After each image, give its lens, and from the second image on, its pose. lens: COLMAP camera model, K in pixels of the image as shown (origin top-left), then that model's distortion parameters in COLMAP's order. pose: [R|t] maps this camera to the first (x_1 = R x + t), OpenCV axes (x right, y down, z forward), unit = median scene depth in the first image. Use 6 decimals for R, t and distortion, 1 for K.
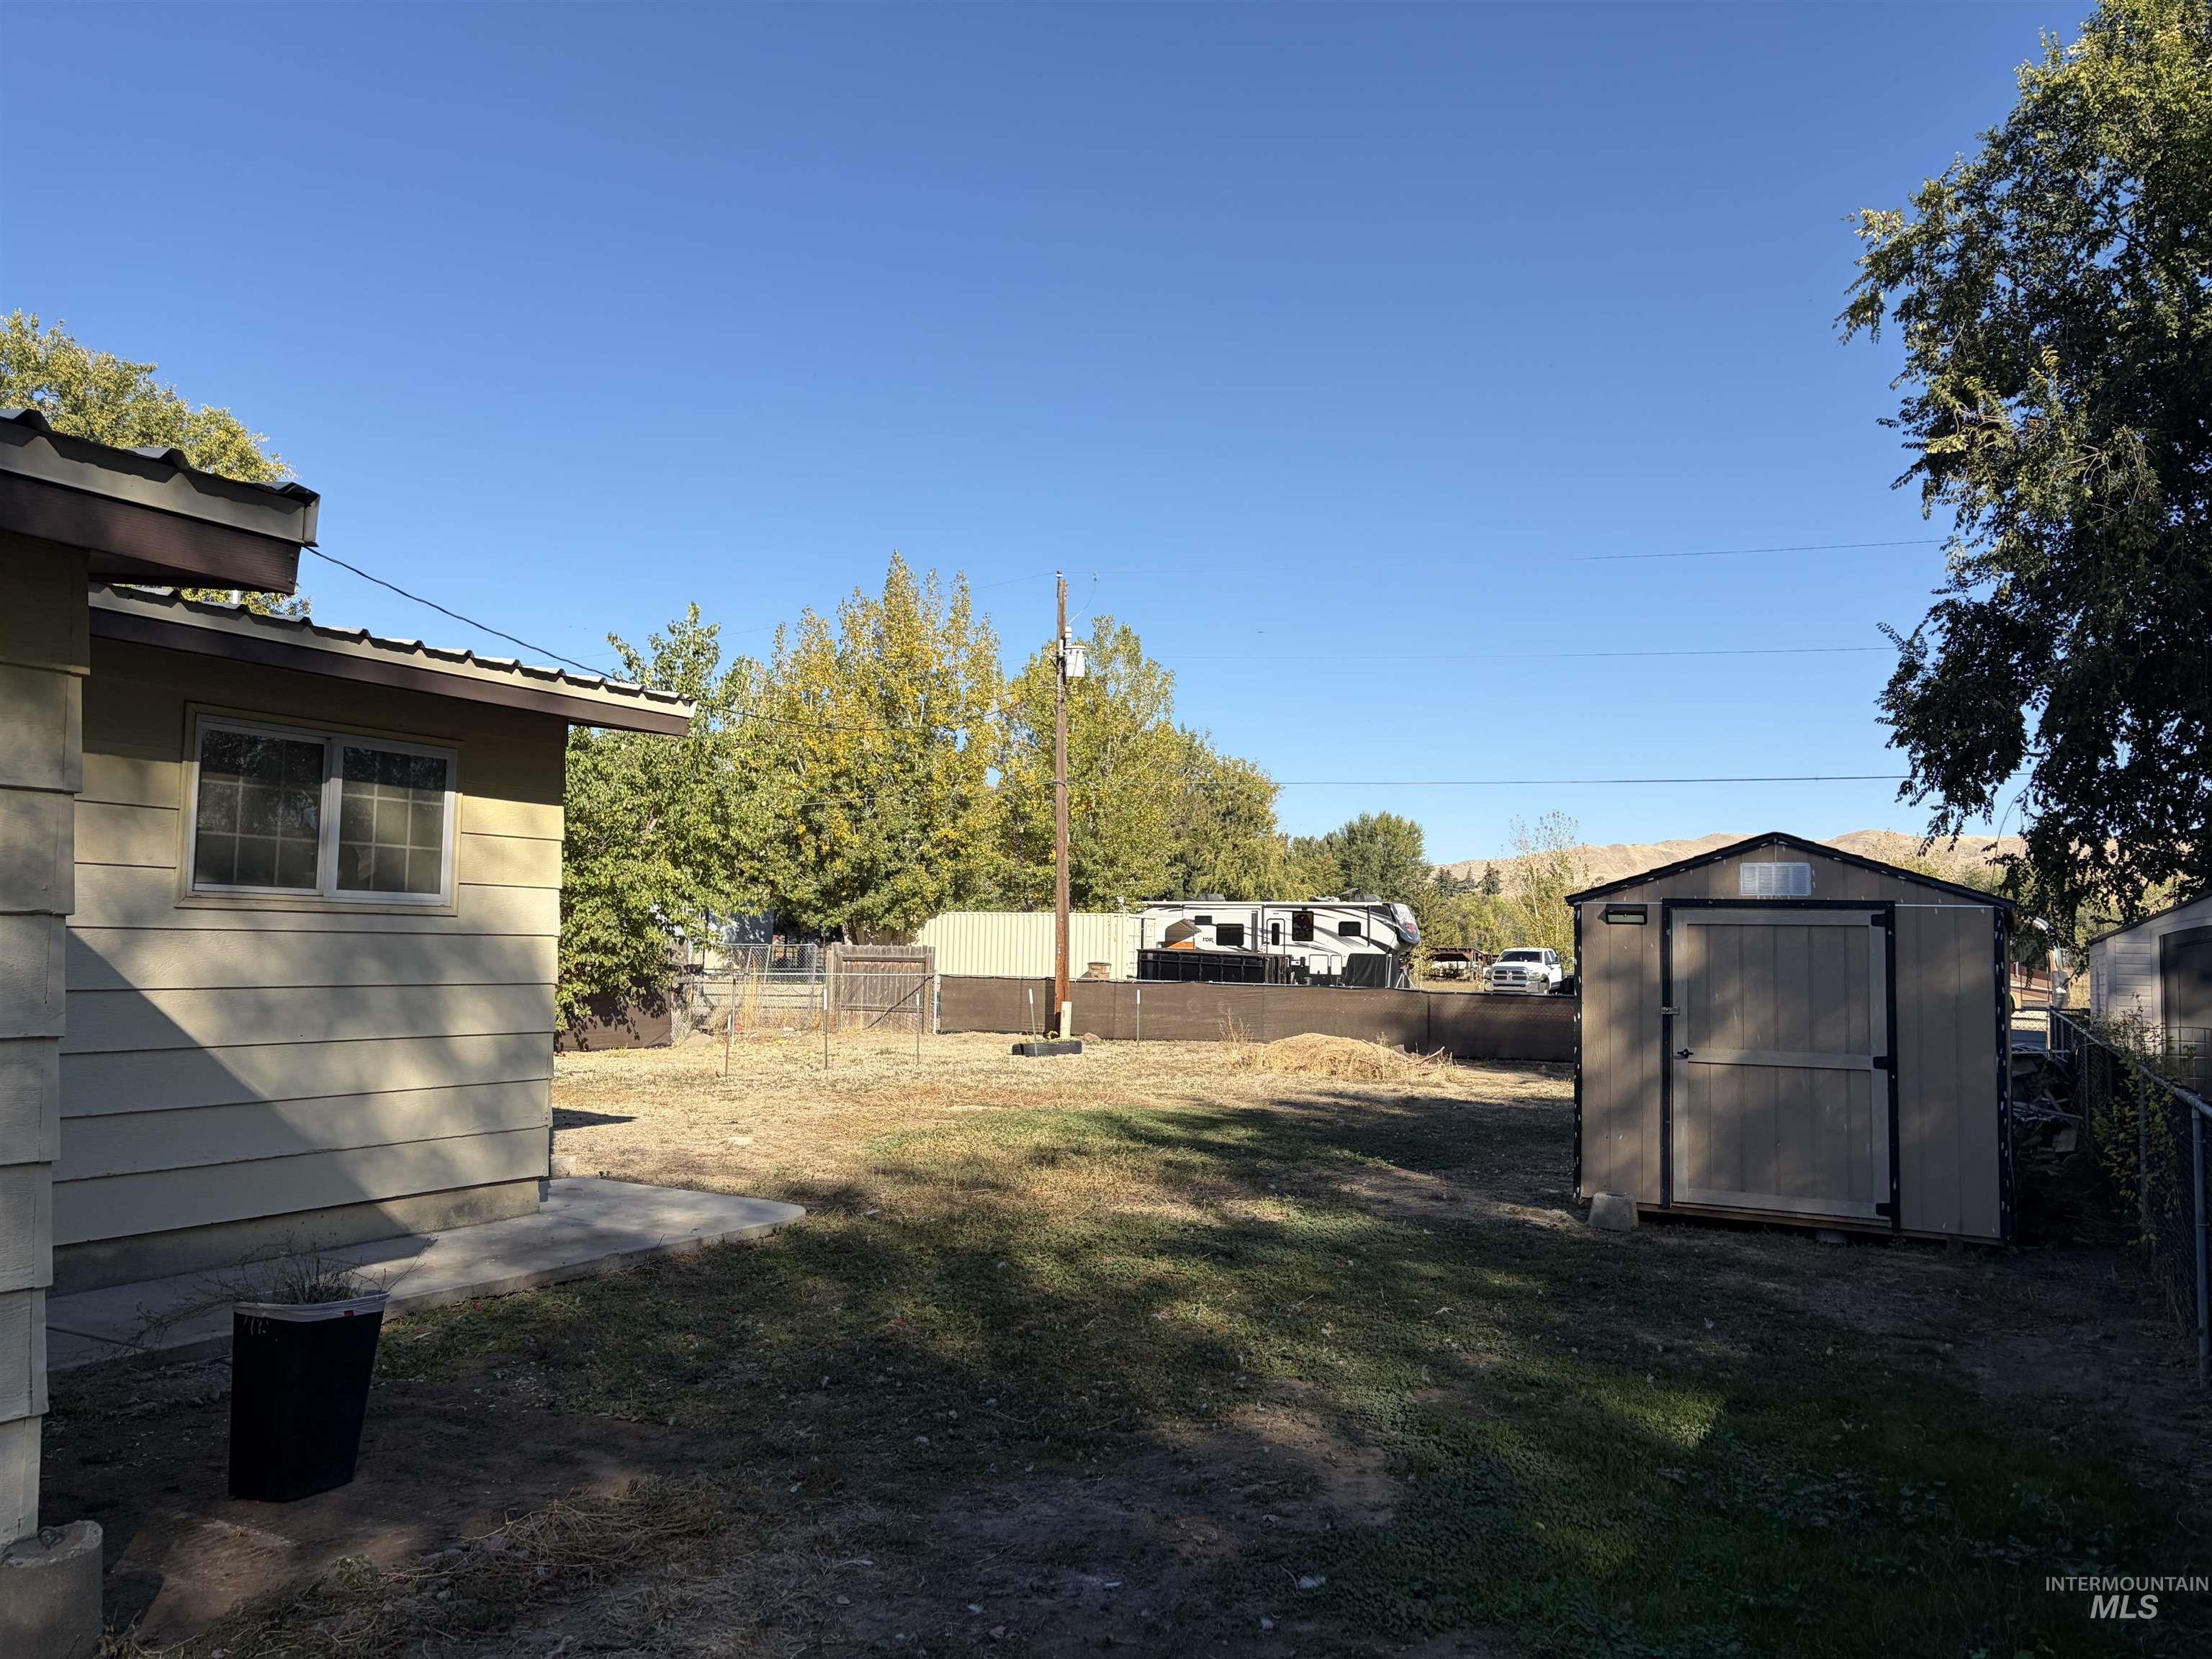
lens RADIAL K [[1665.5, 0, 1093.1], [0, 1665.5, 824.7], [0, 0, 1]] dist [0.063327, -0.061277]
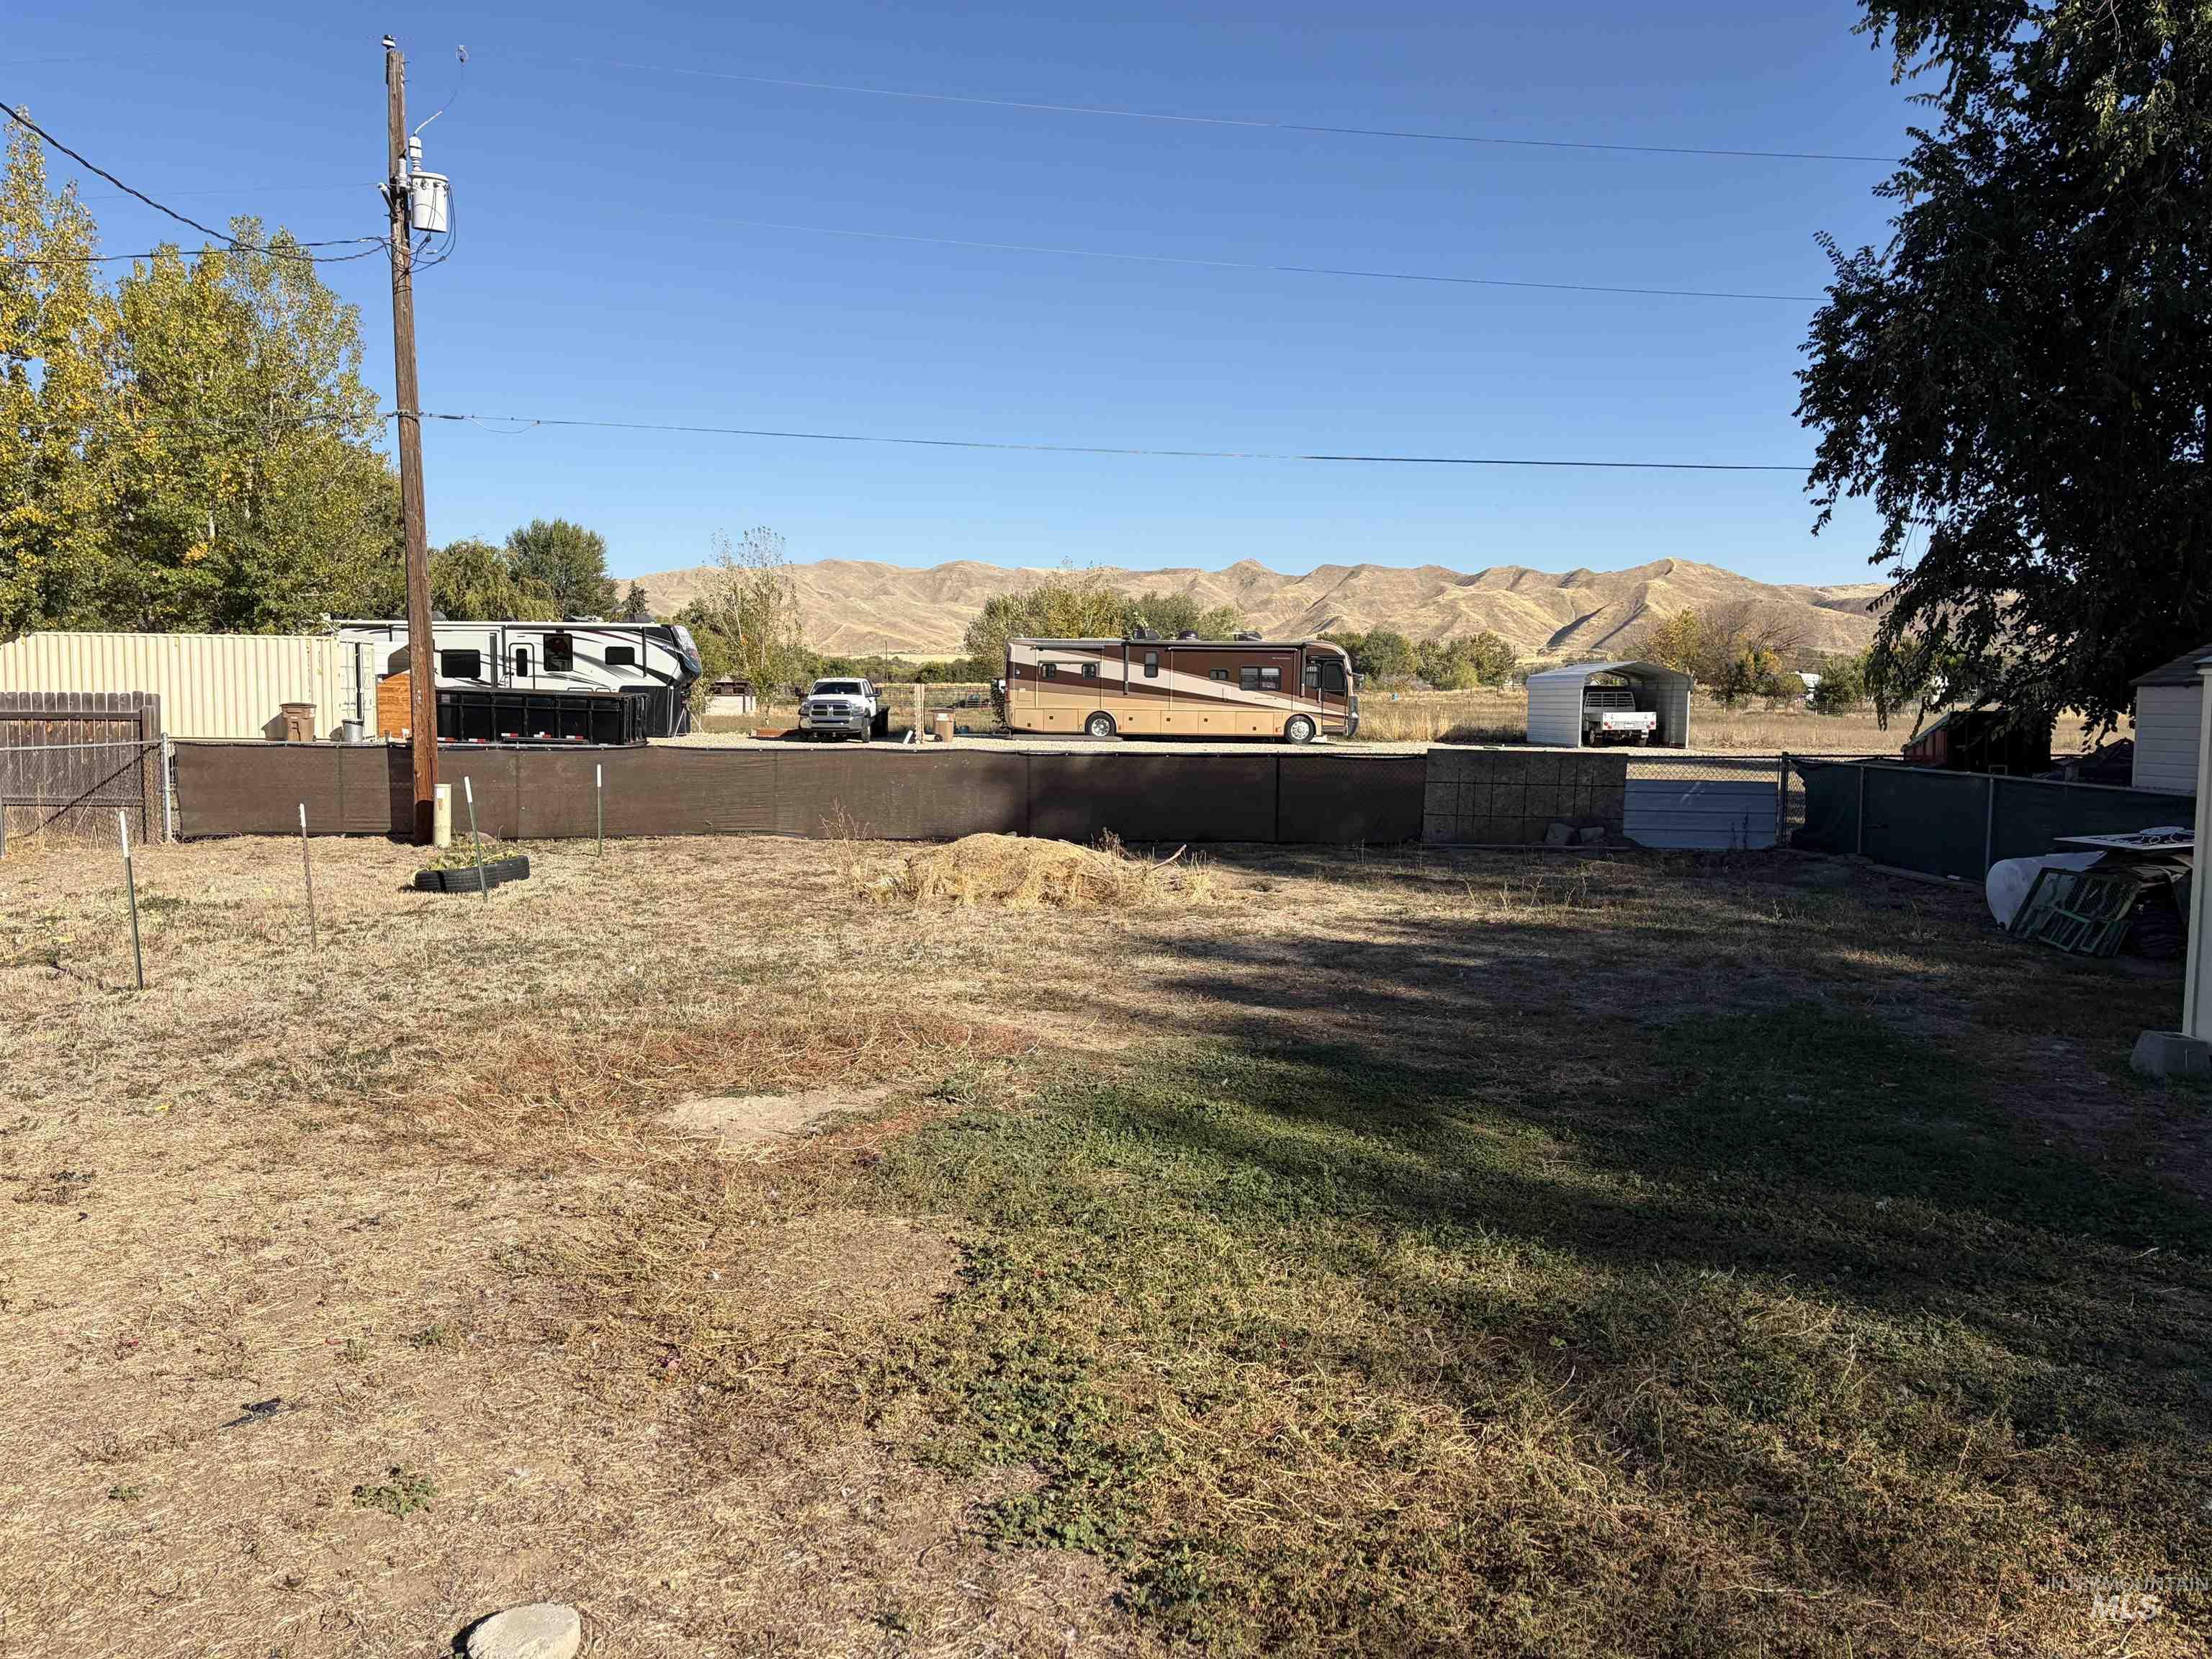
lens RADIAL K [[1665.5, 0, 1093.1], [0, 1665.5, 824.7], [0, 0, 1]] dist [0.063327, -0.061277]
pose [[0.866462, -0.054429, 0.496267, -0.149501], [-0.027941, 0.987194, 0.157058, 0.023263], [-0.498460, -0.149951, 0.853845, 0.455242]]
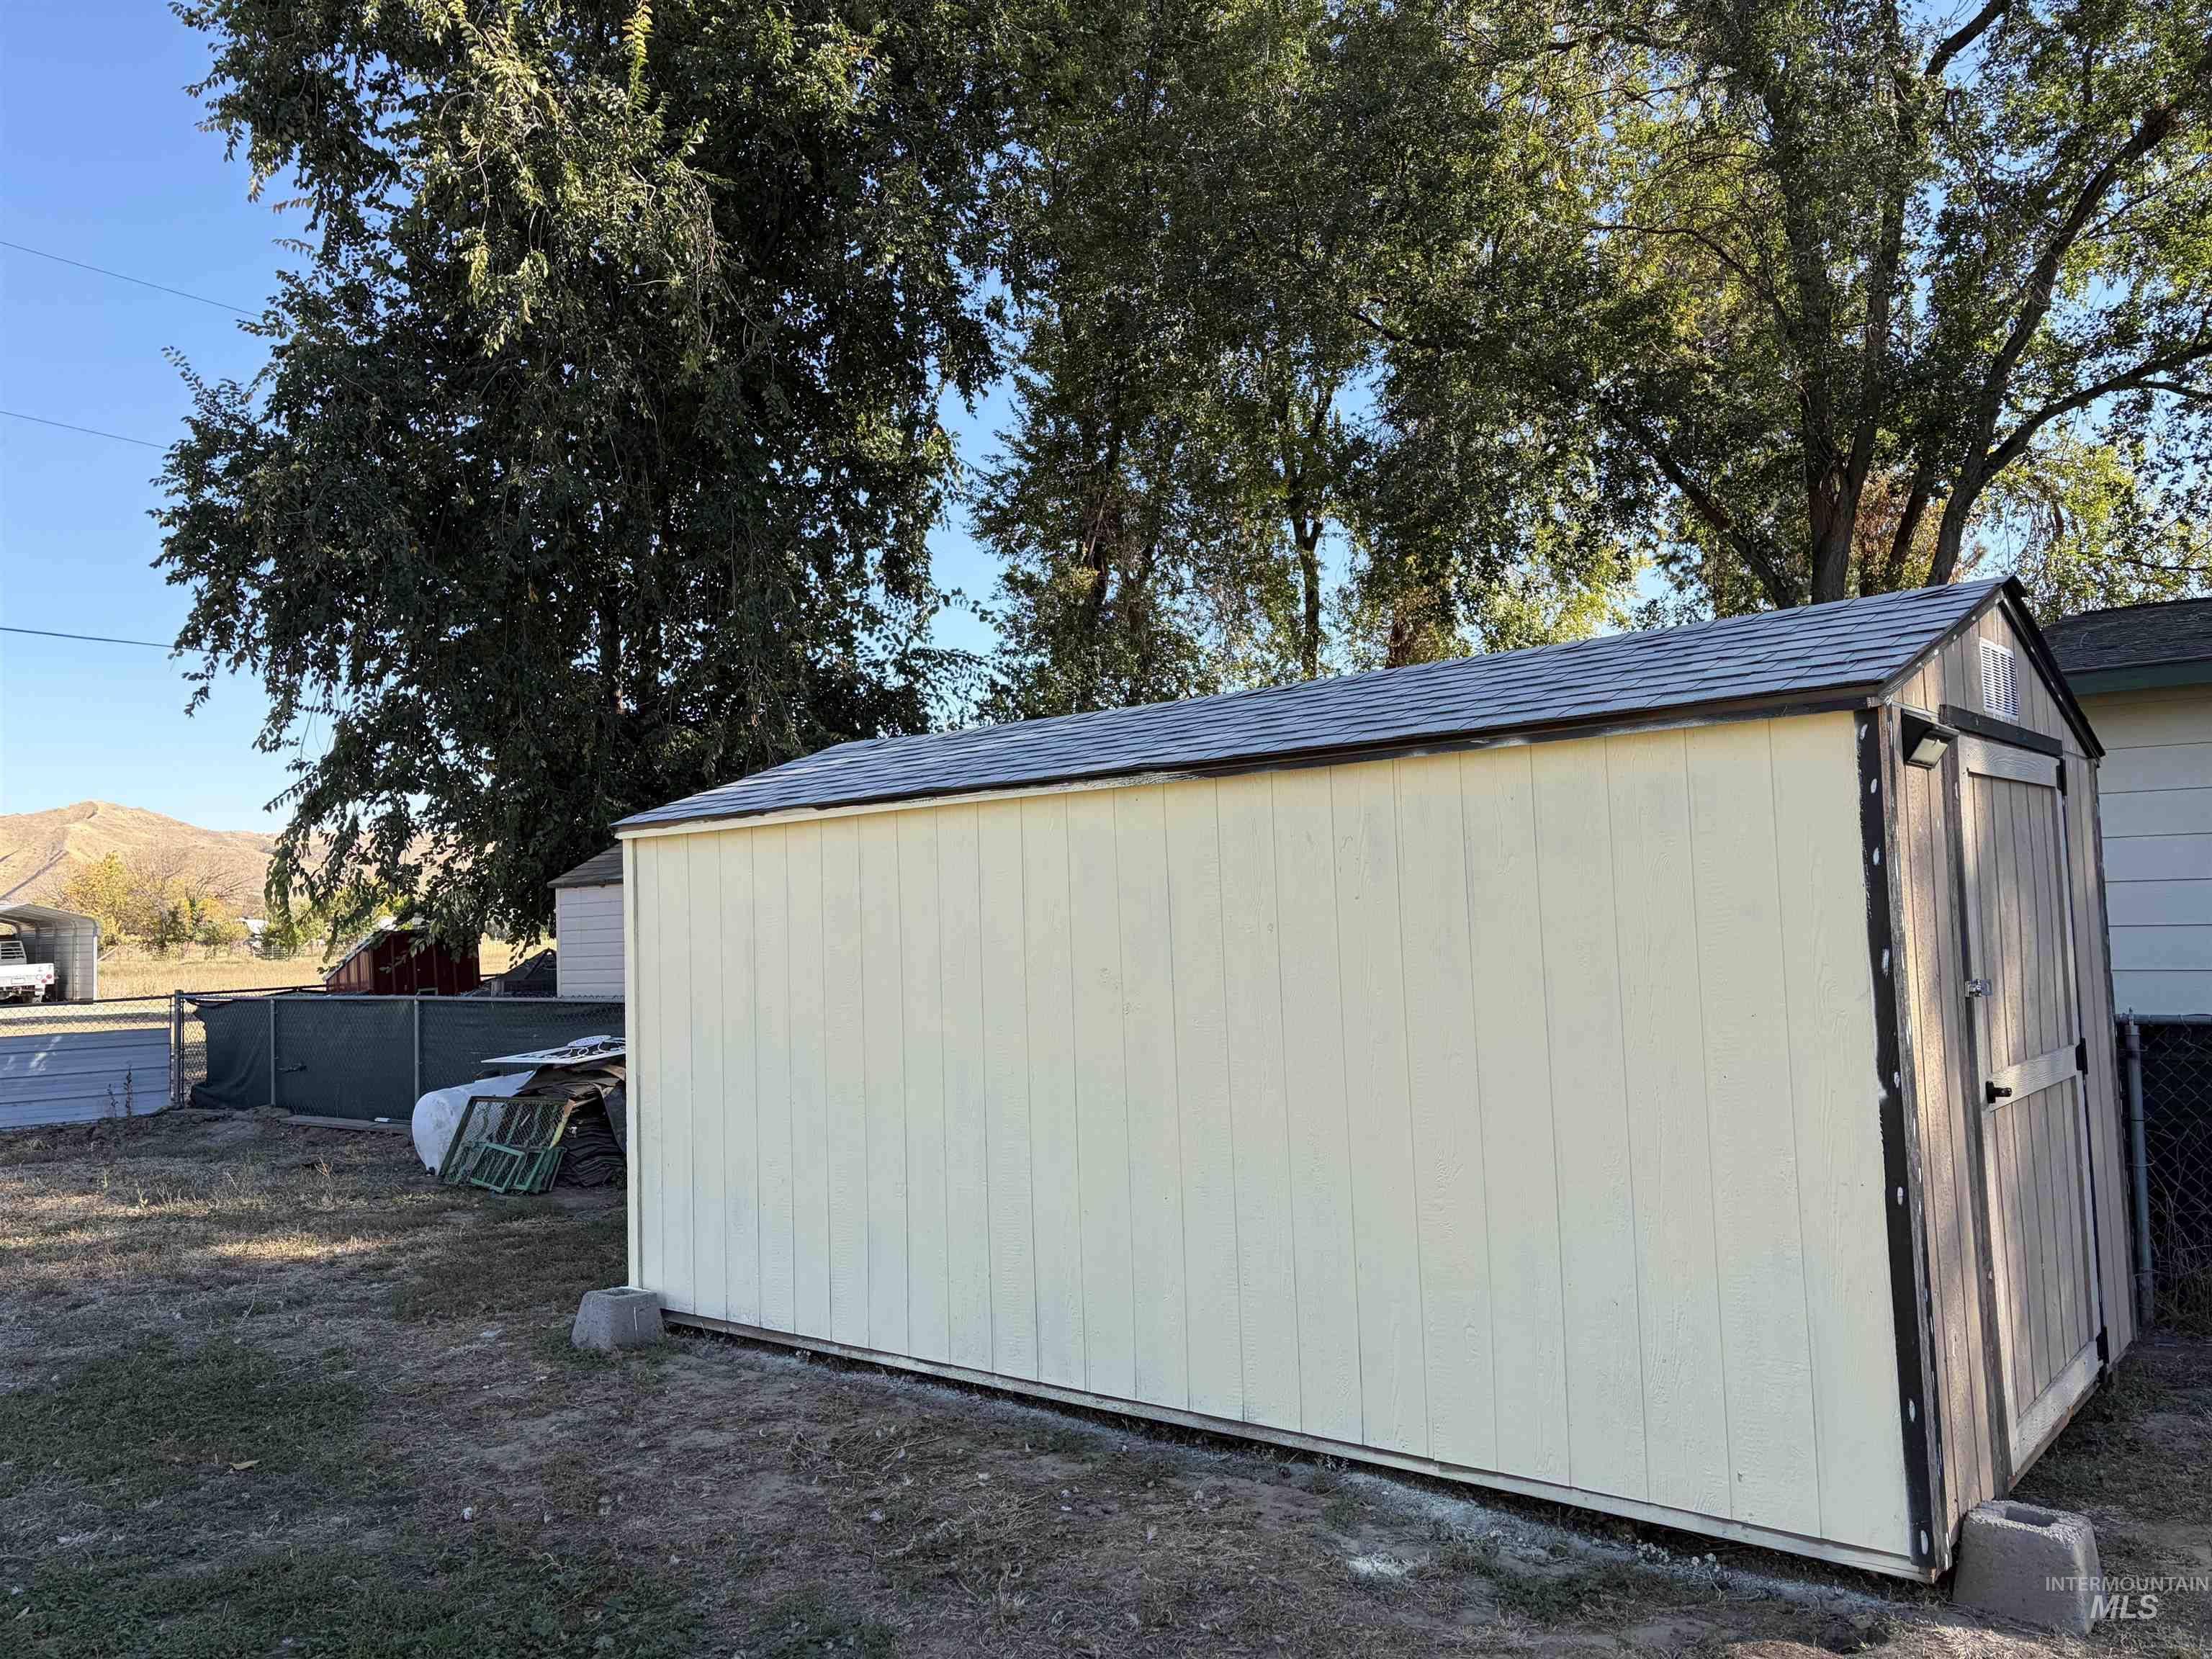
lens RADIAL K [[1665.5, 0, 1093.1], [0, 1665.5, 824.7], [0, 0, 1]] dist [0.063327, -0.061277]
pose [[0.187822, 0.027494, 0.981818, -0.045663], [-0.039150, 0.999023, -0.020486, 0.040666], [-0.981423, -0.034591, 0.188715, 0.508880]]
